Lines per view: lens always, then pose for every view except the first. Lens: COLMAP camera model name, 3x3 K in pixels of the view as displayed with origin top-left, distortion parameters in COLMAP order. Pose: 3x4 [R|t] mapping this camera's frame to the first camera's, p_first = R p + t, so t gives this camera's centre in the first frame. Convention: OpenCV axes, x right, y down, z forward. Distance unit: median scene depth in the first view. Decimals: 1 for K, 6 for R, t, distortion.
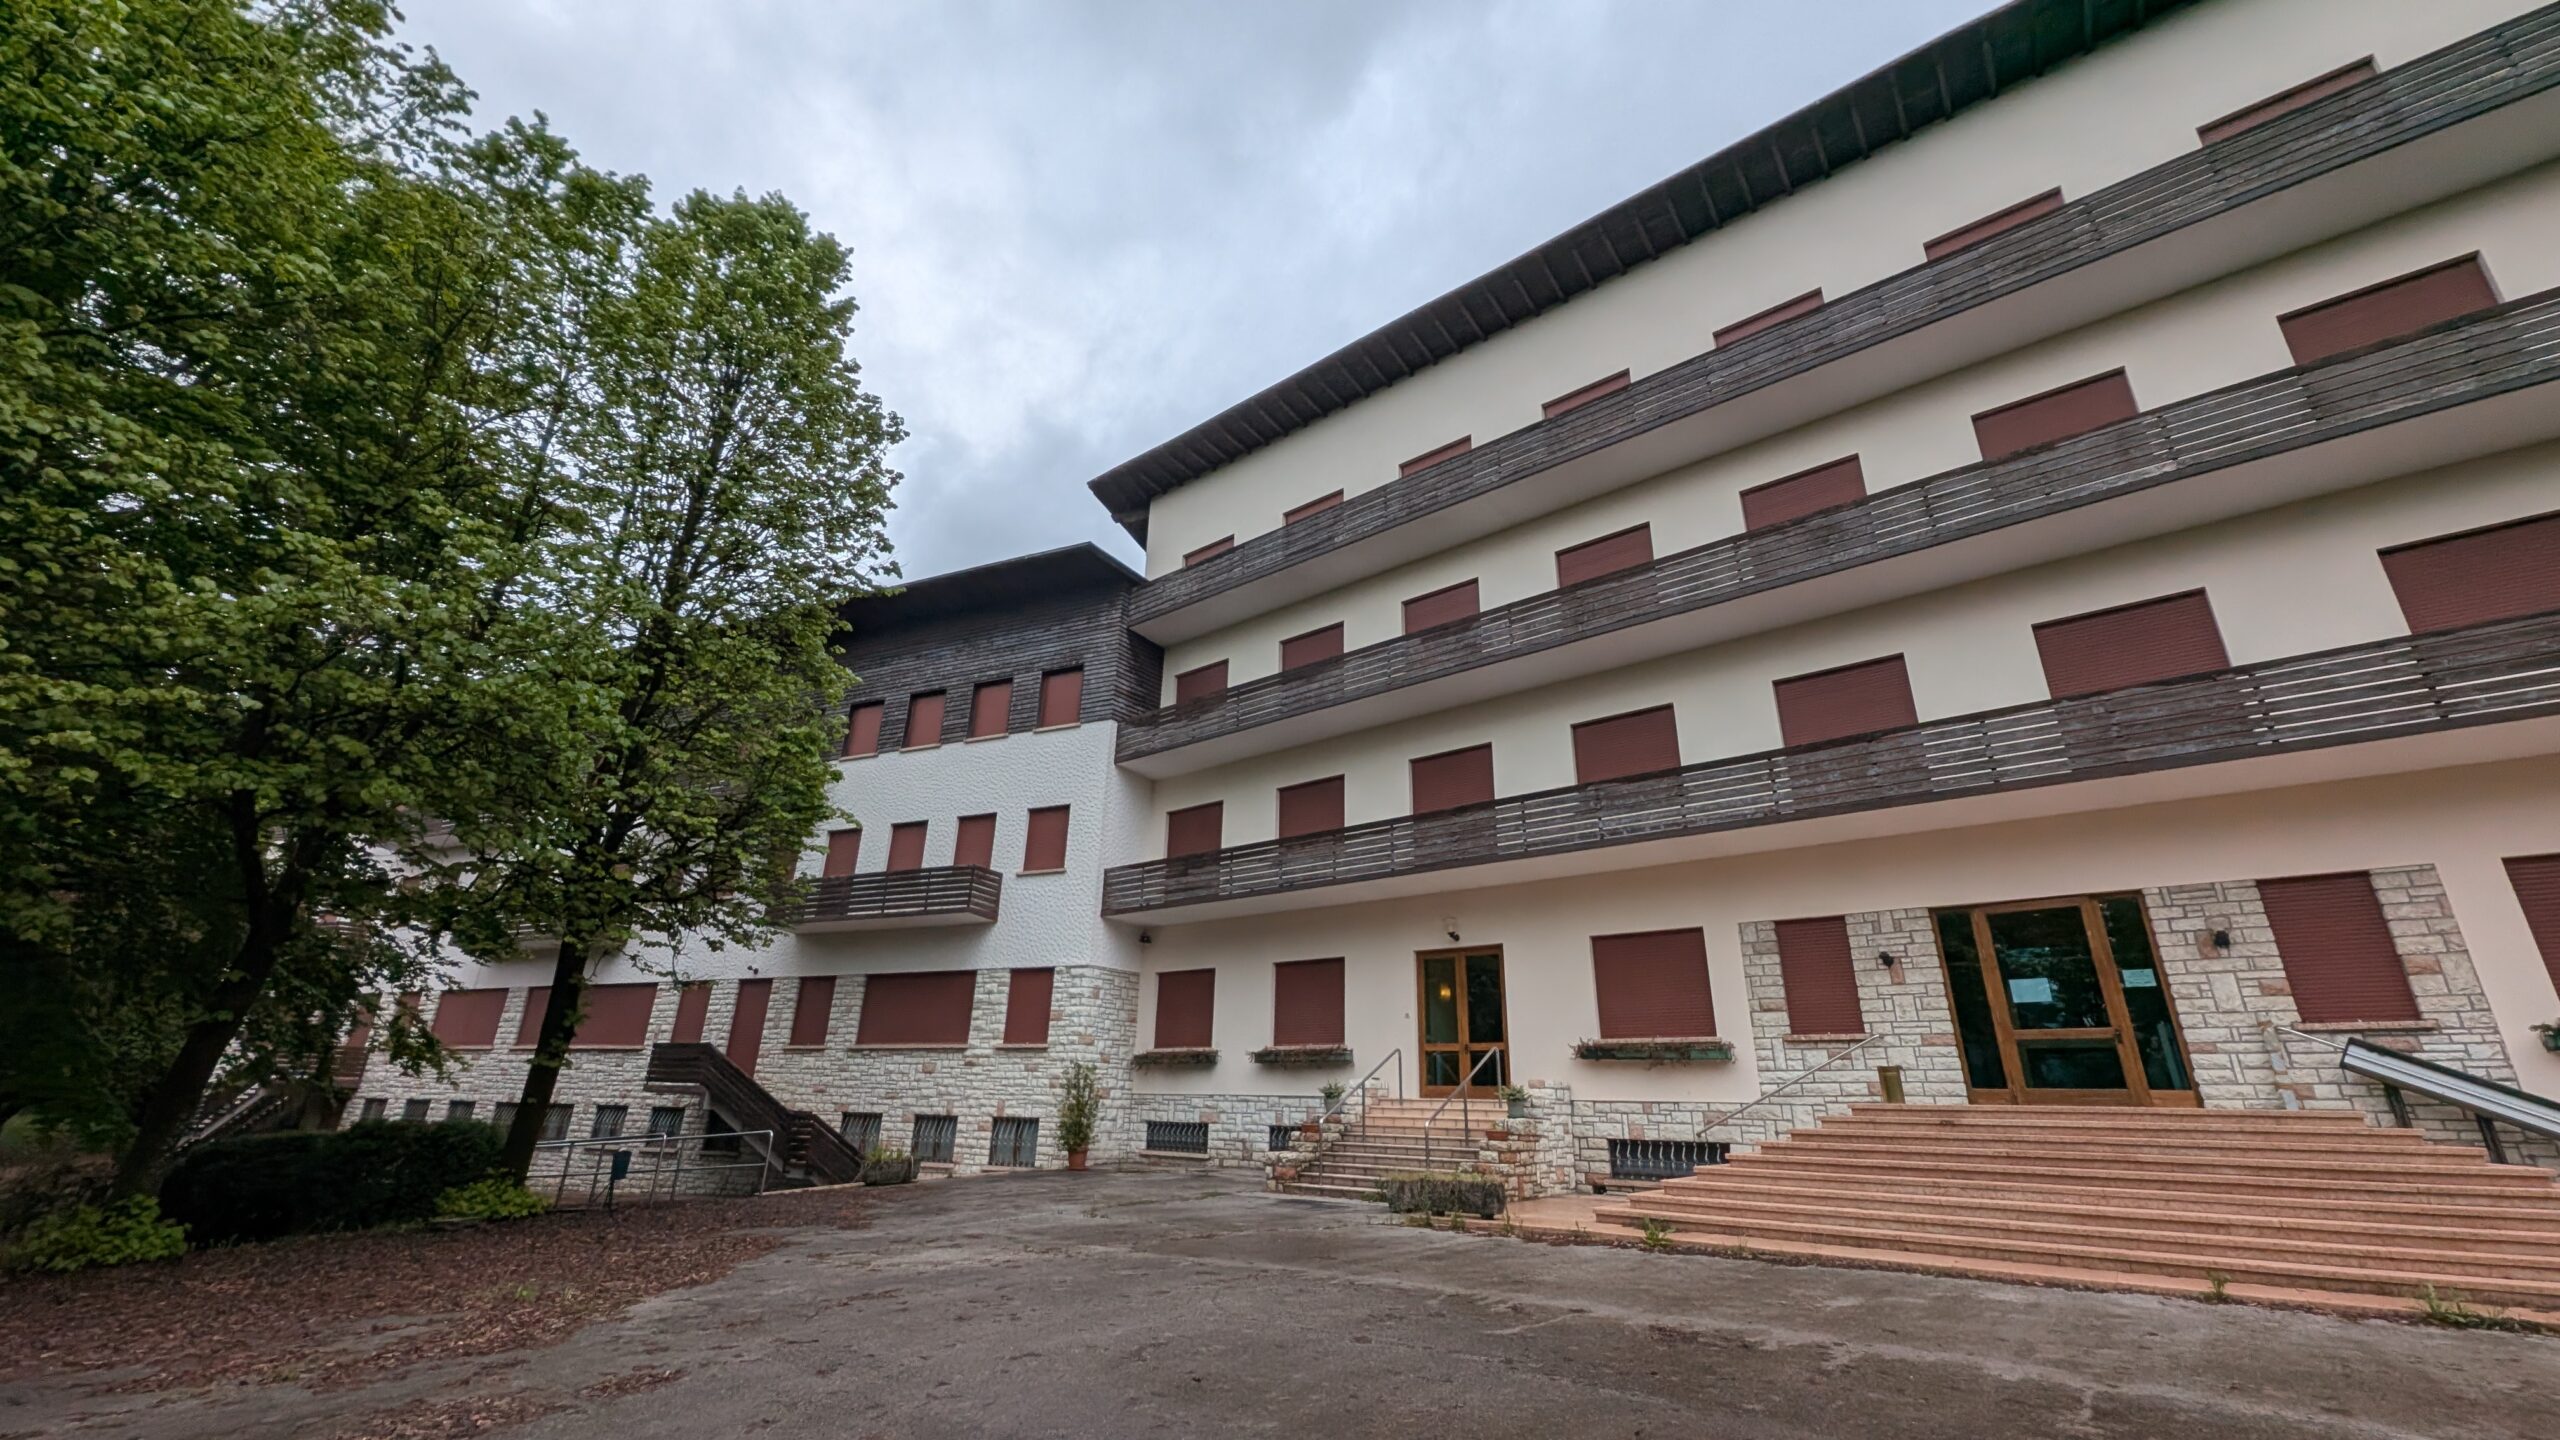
lens RADIAL K [[995.6, 0, 1280.0], [0, 995.6, 720.0], [0, 0, 1]] dist [-0.023433, -0.000020]
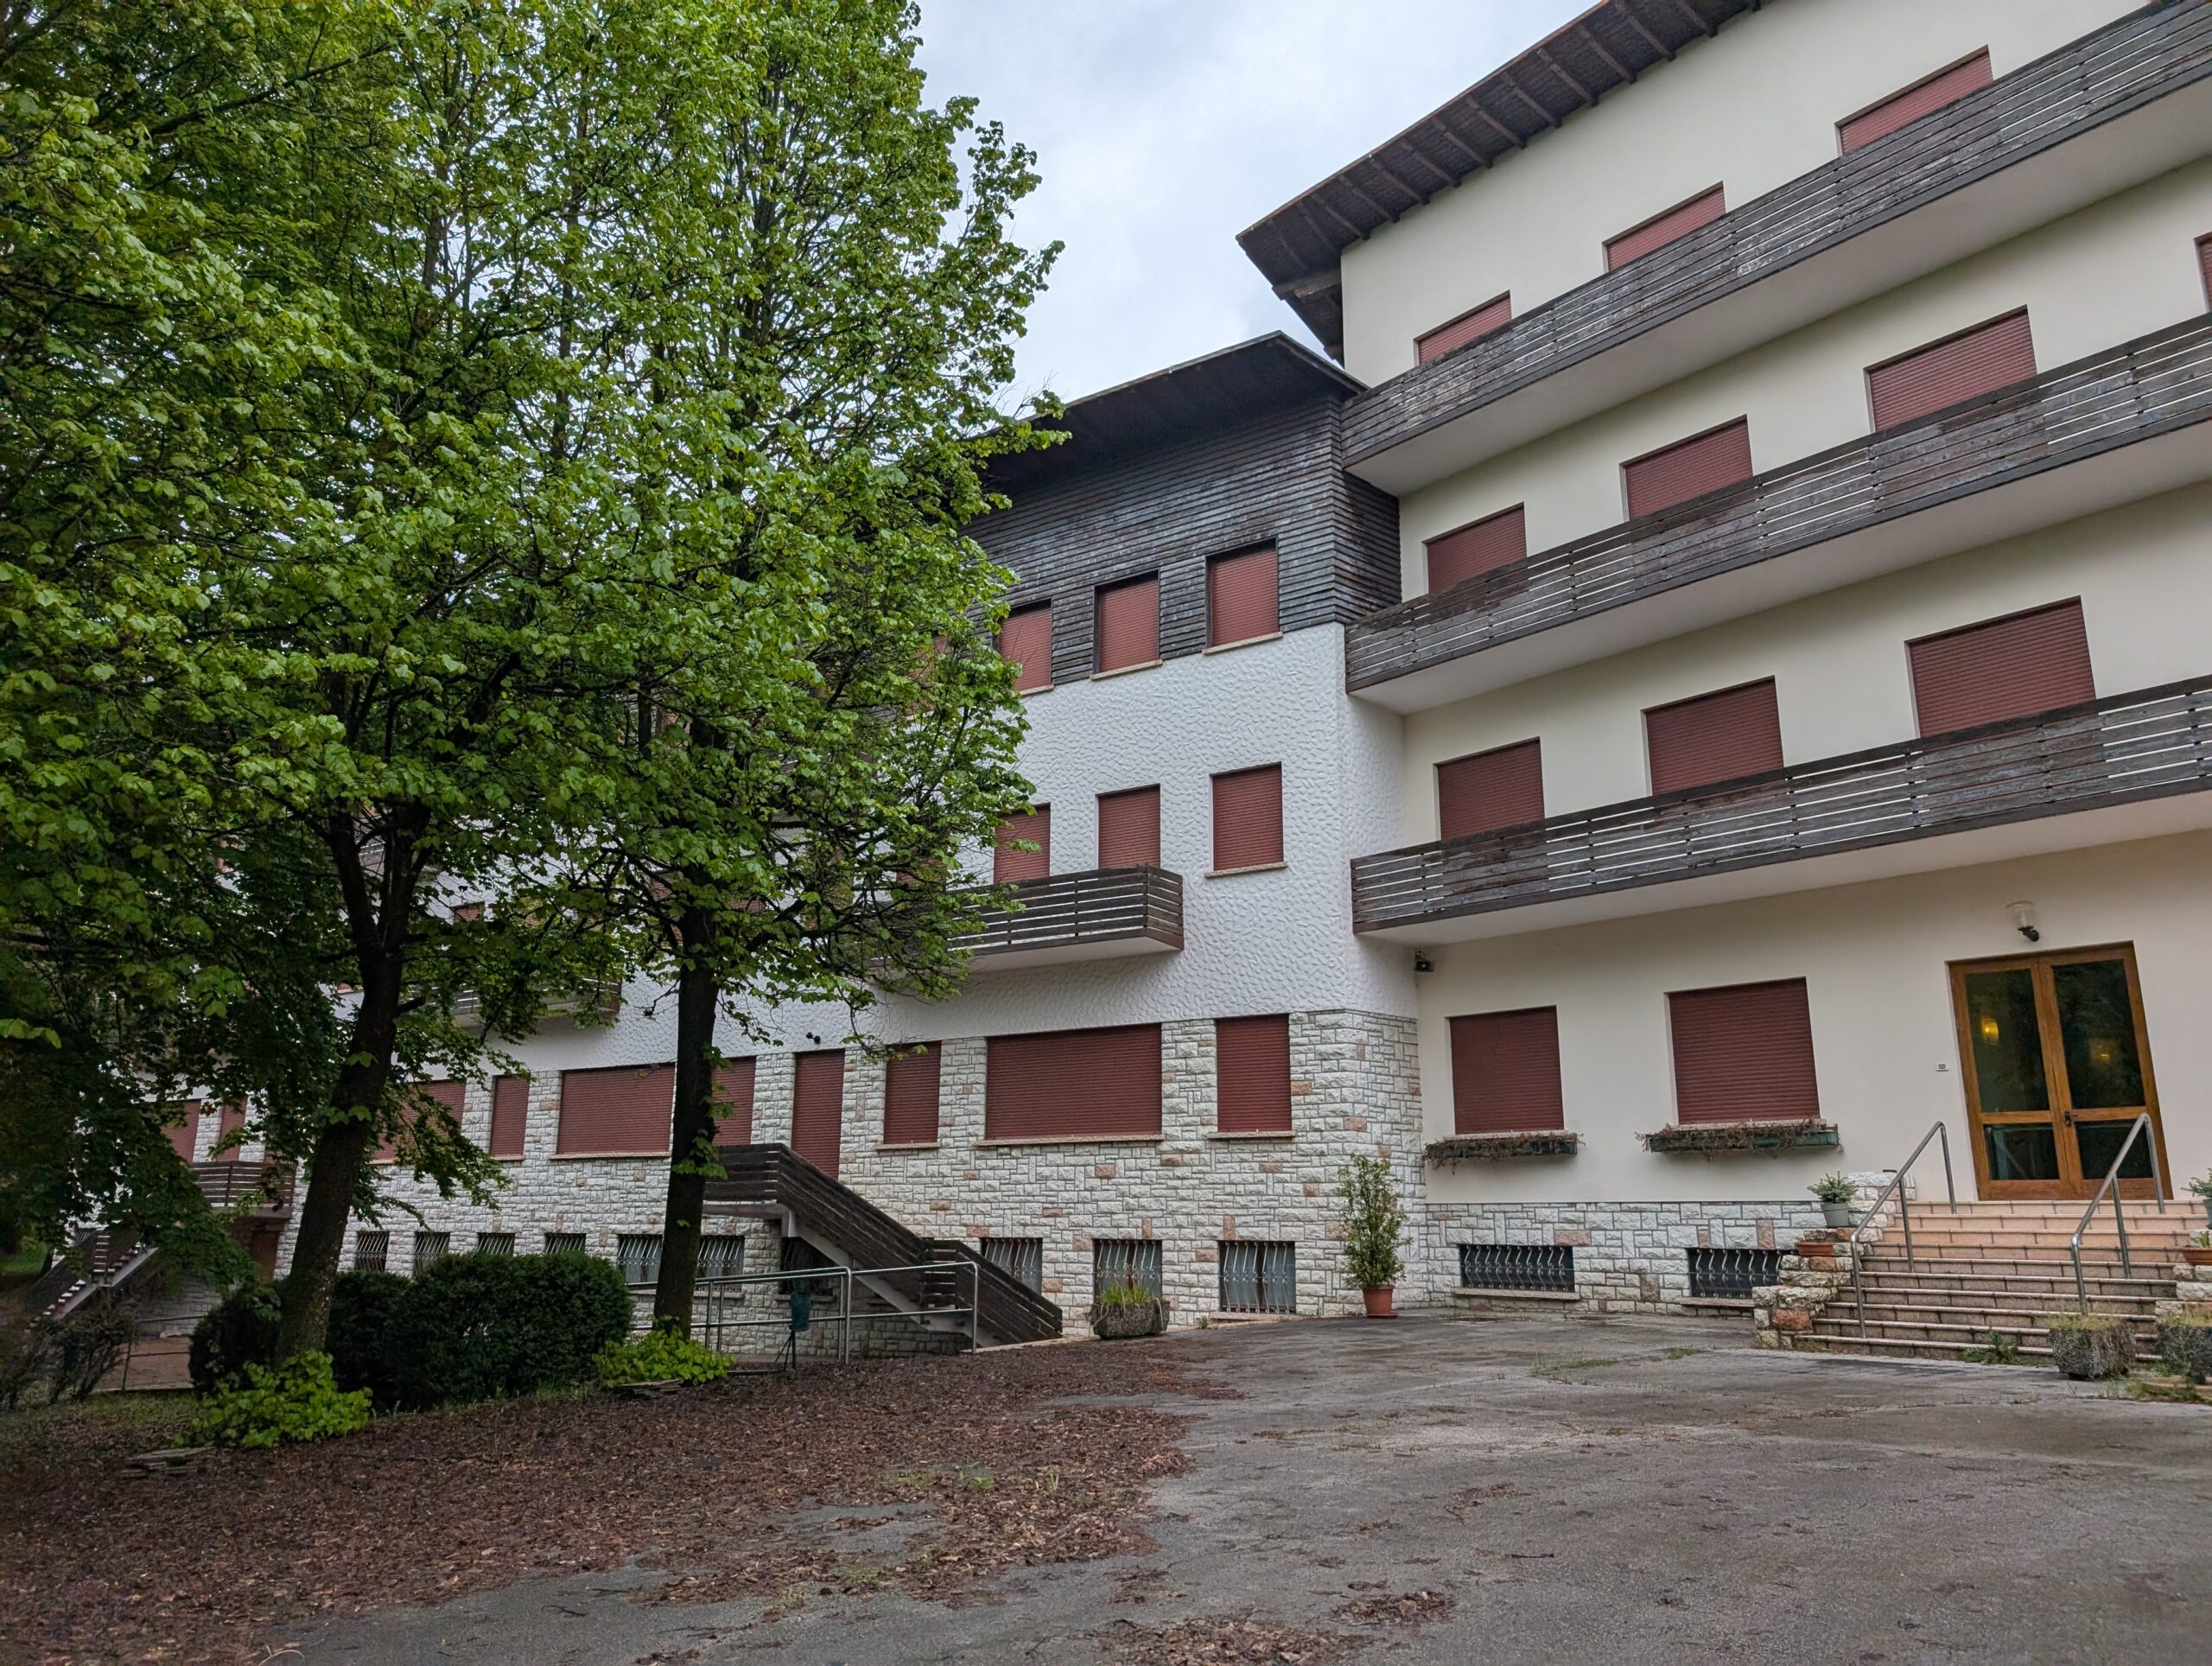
lens RADIAL K [[1549.5, 0, 1106.0], [0, 1549.5, 833.0], [0, 0, 1]] dist [-0.004539, -0.005573]
pose [[0.981128, -0.055558, -0.185204, -0.152188], [0.077181, 0.990744, 0.111663, 0.012083], [0.177286, -0.123850, 0.976335, 0.015792]]
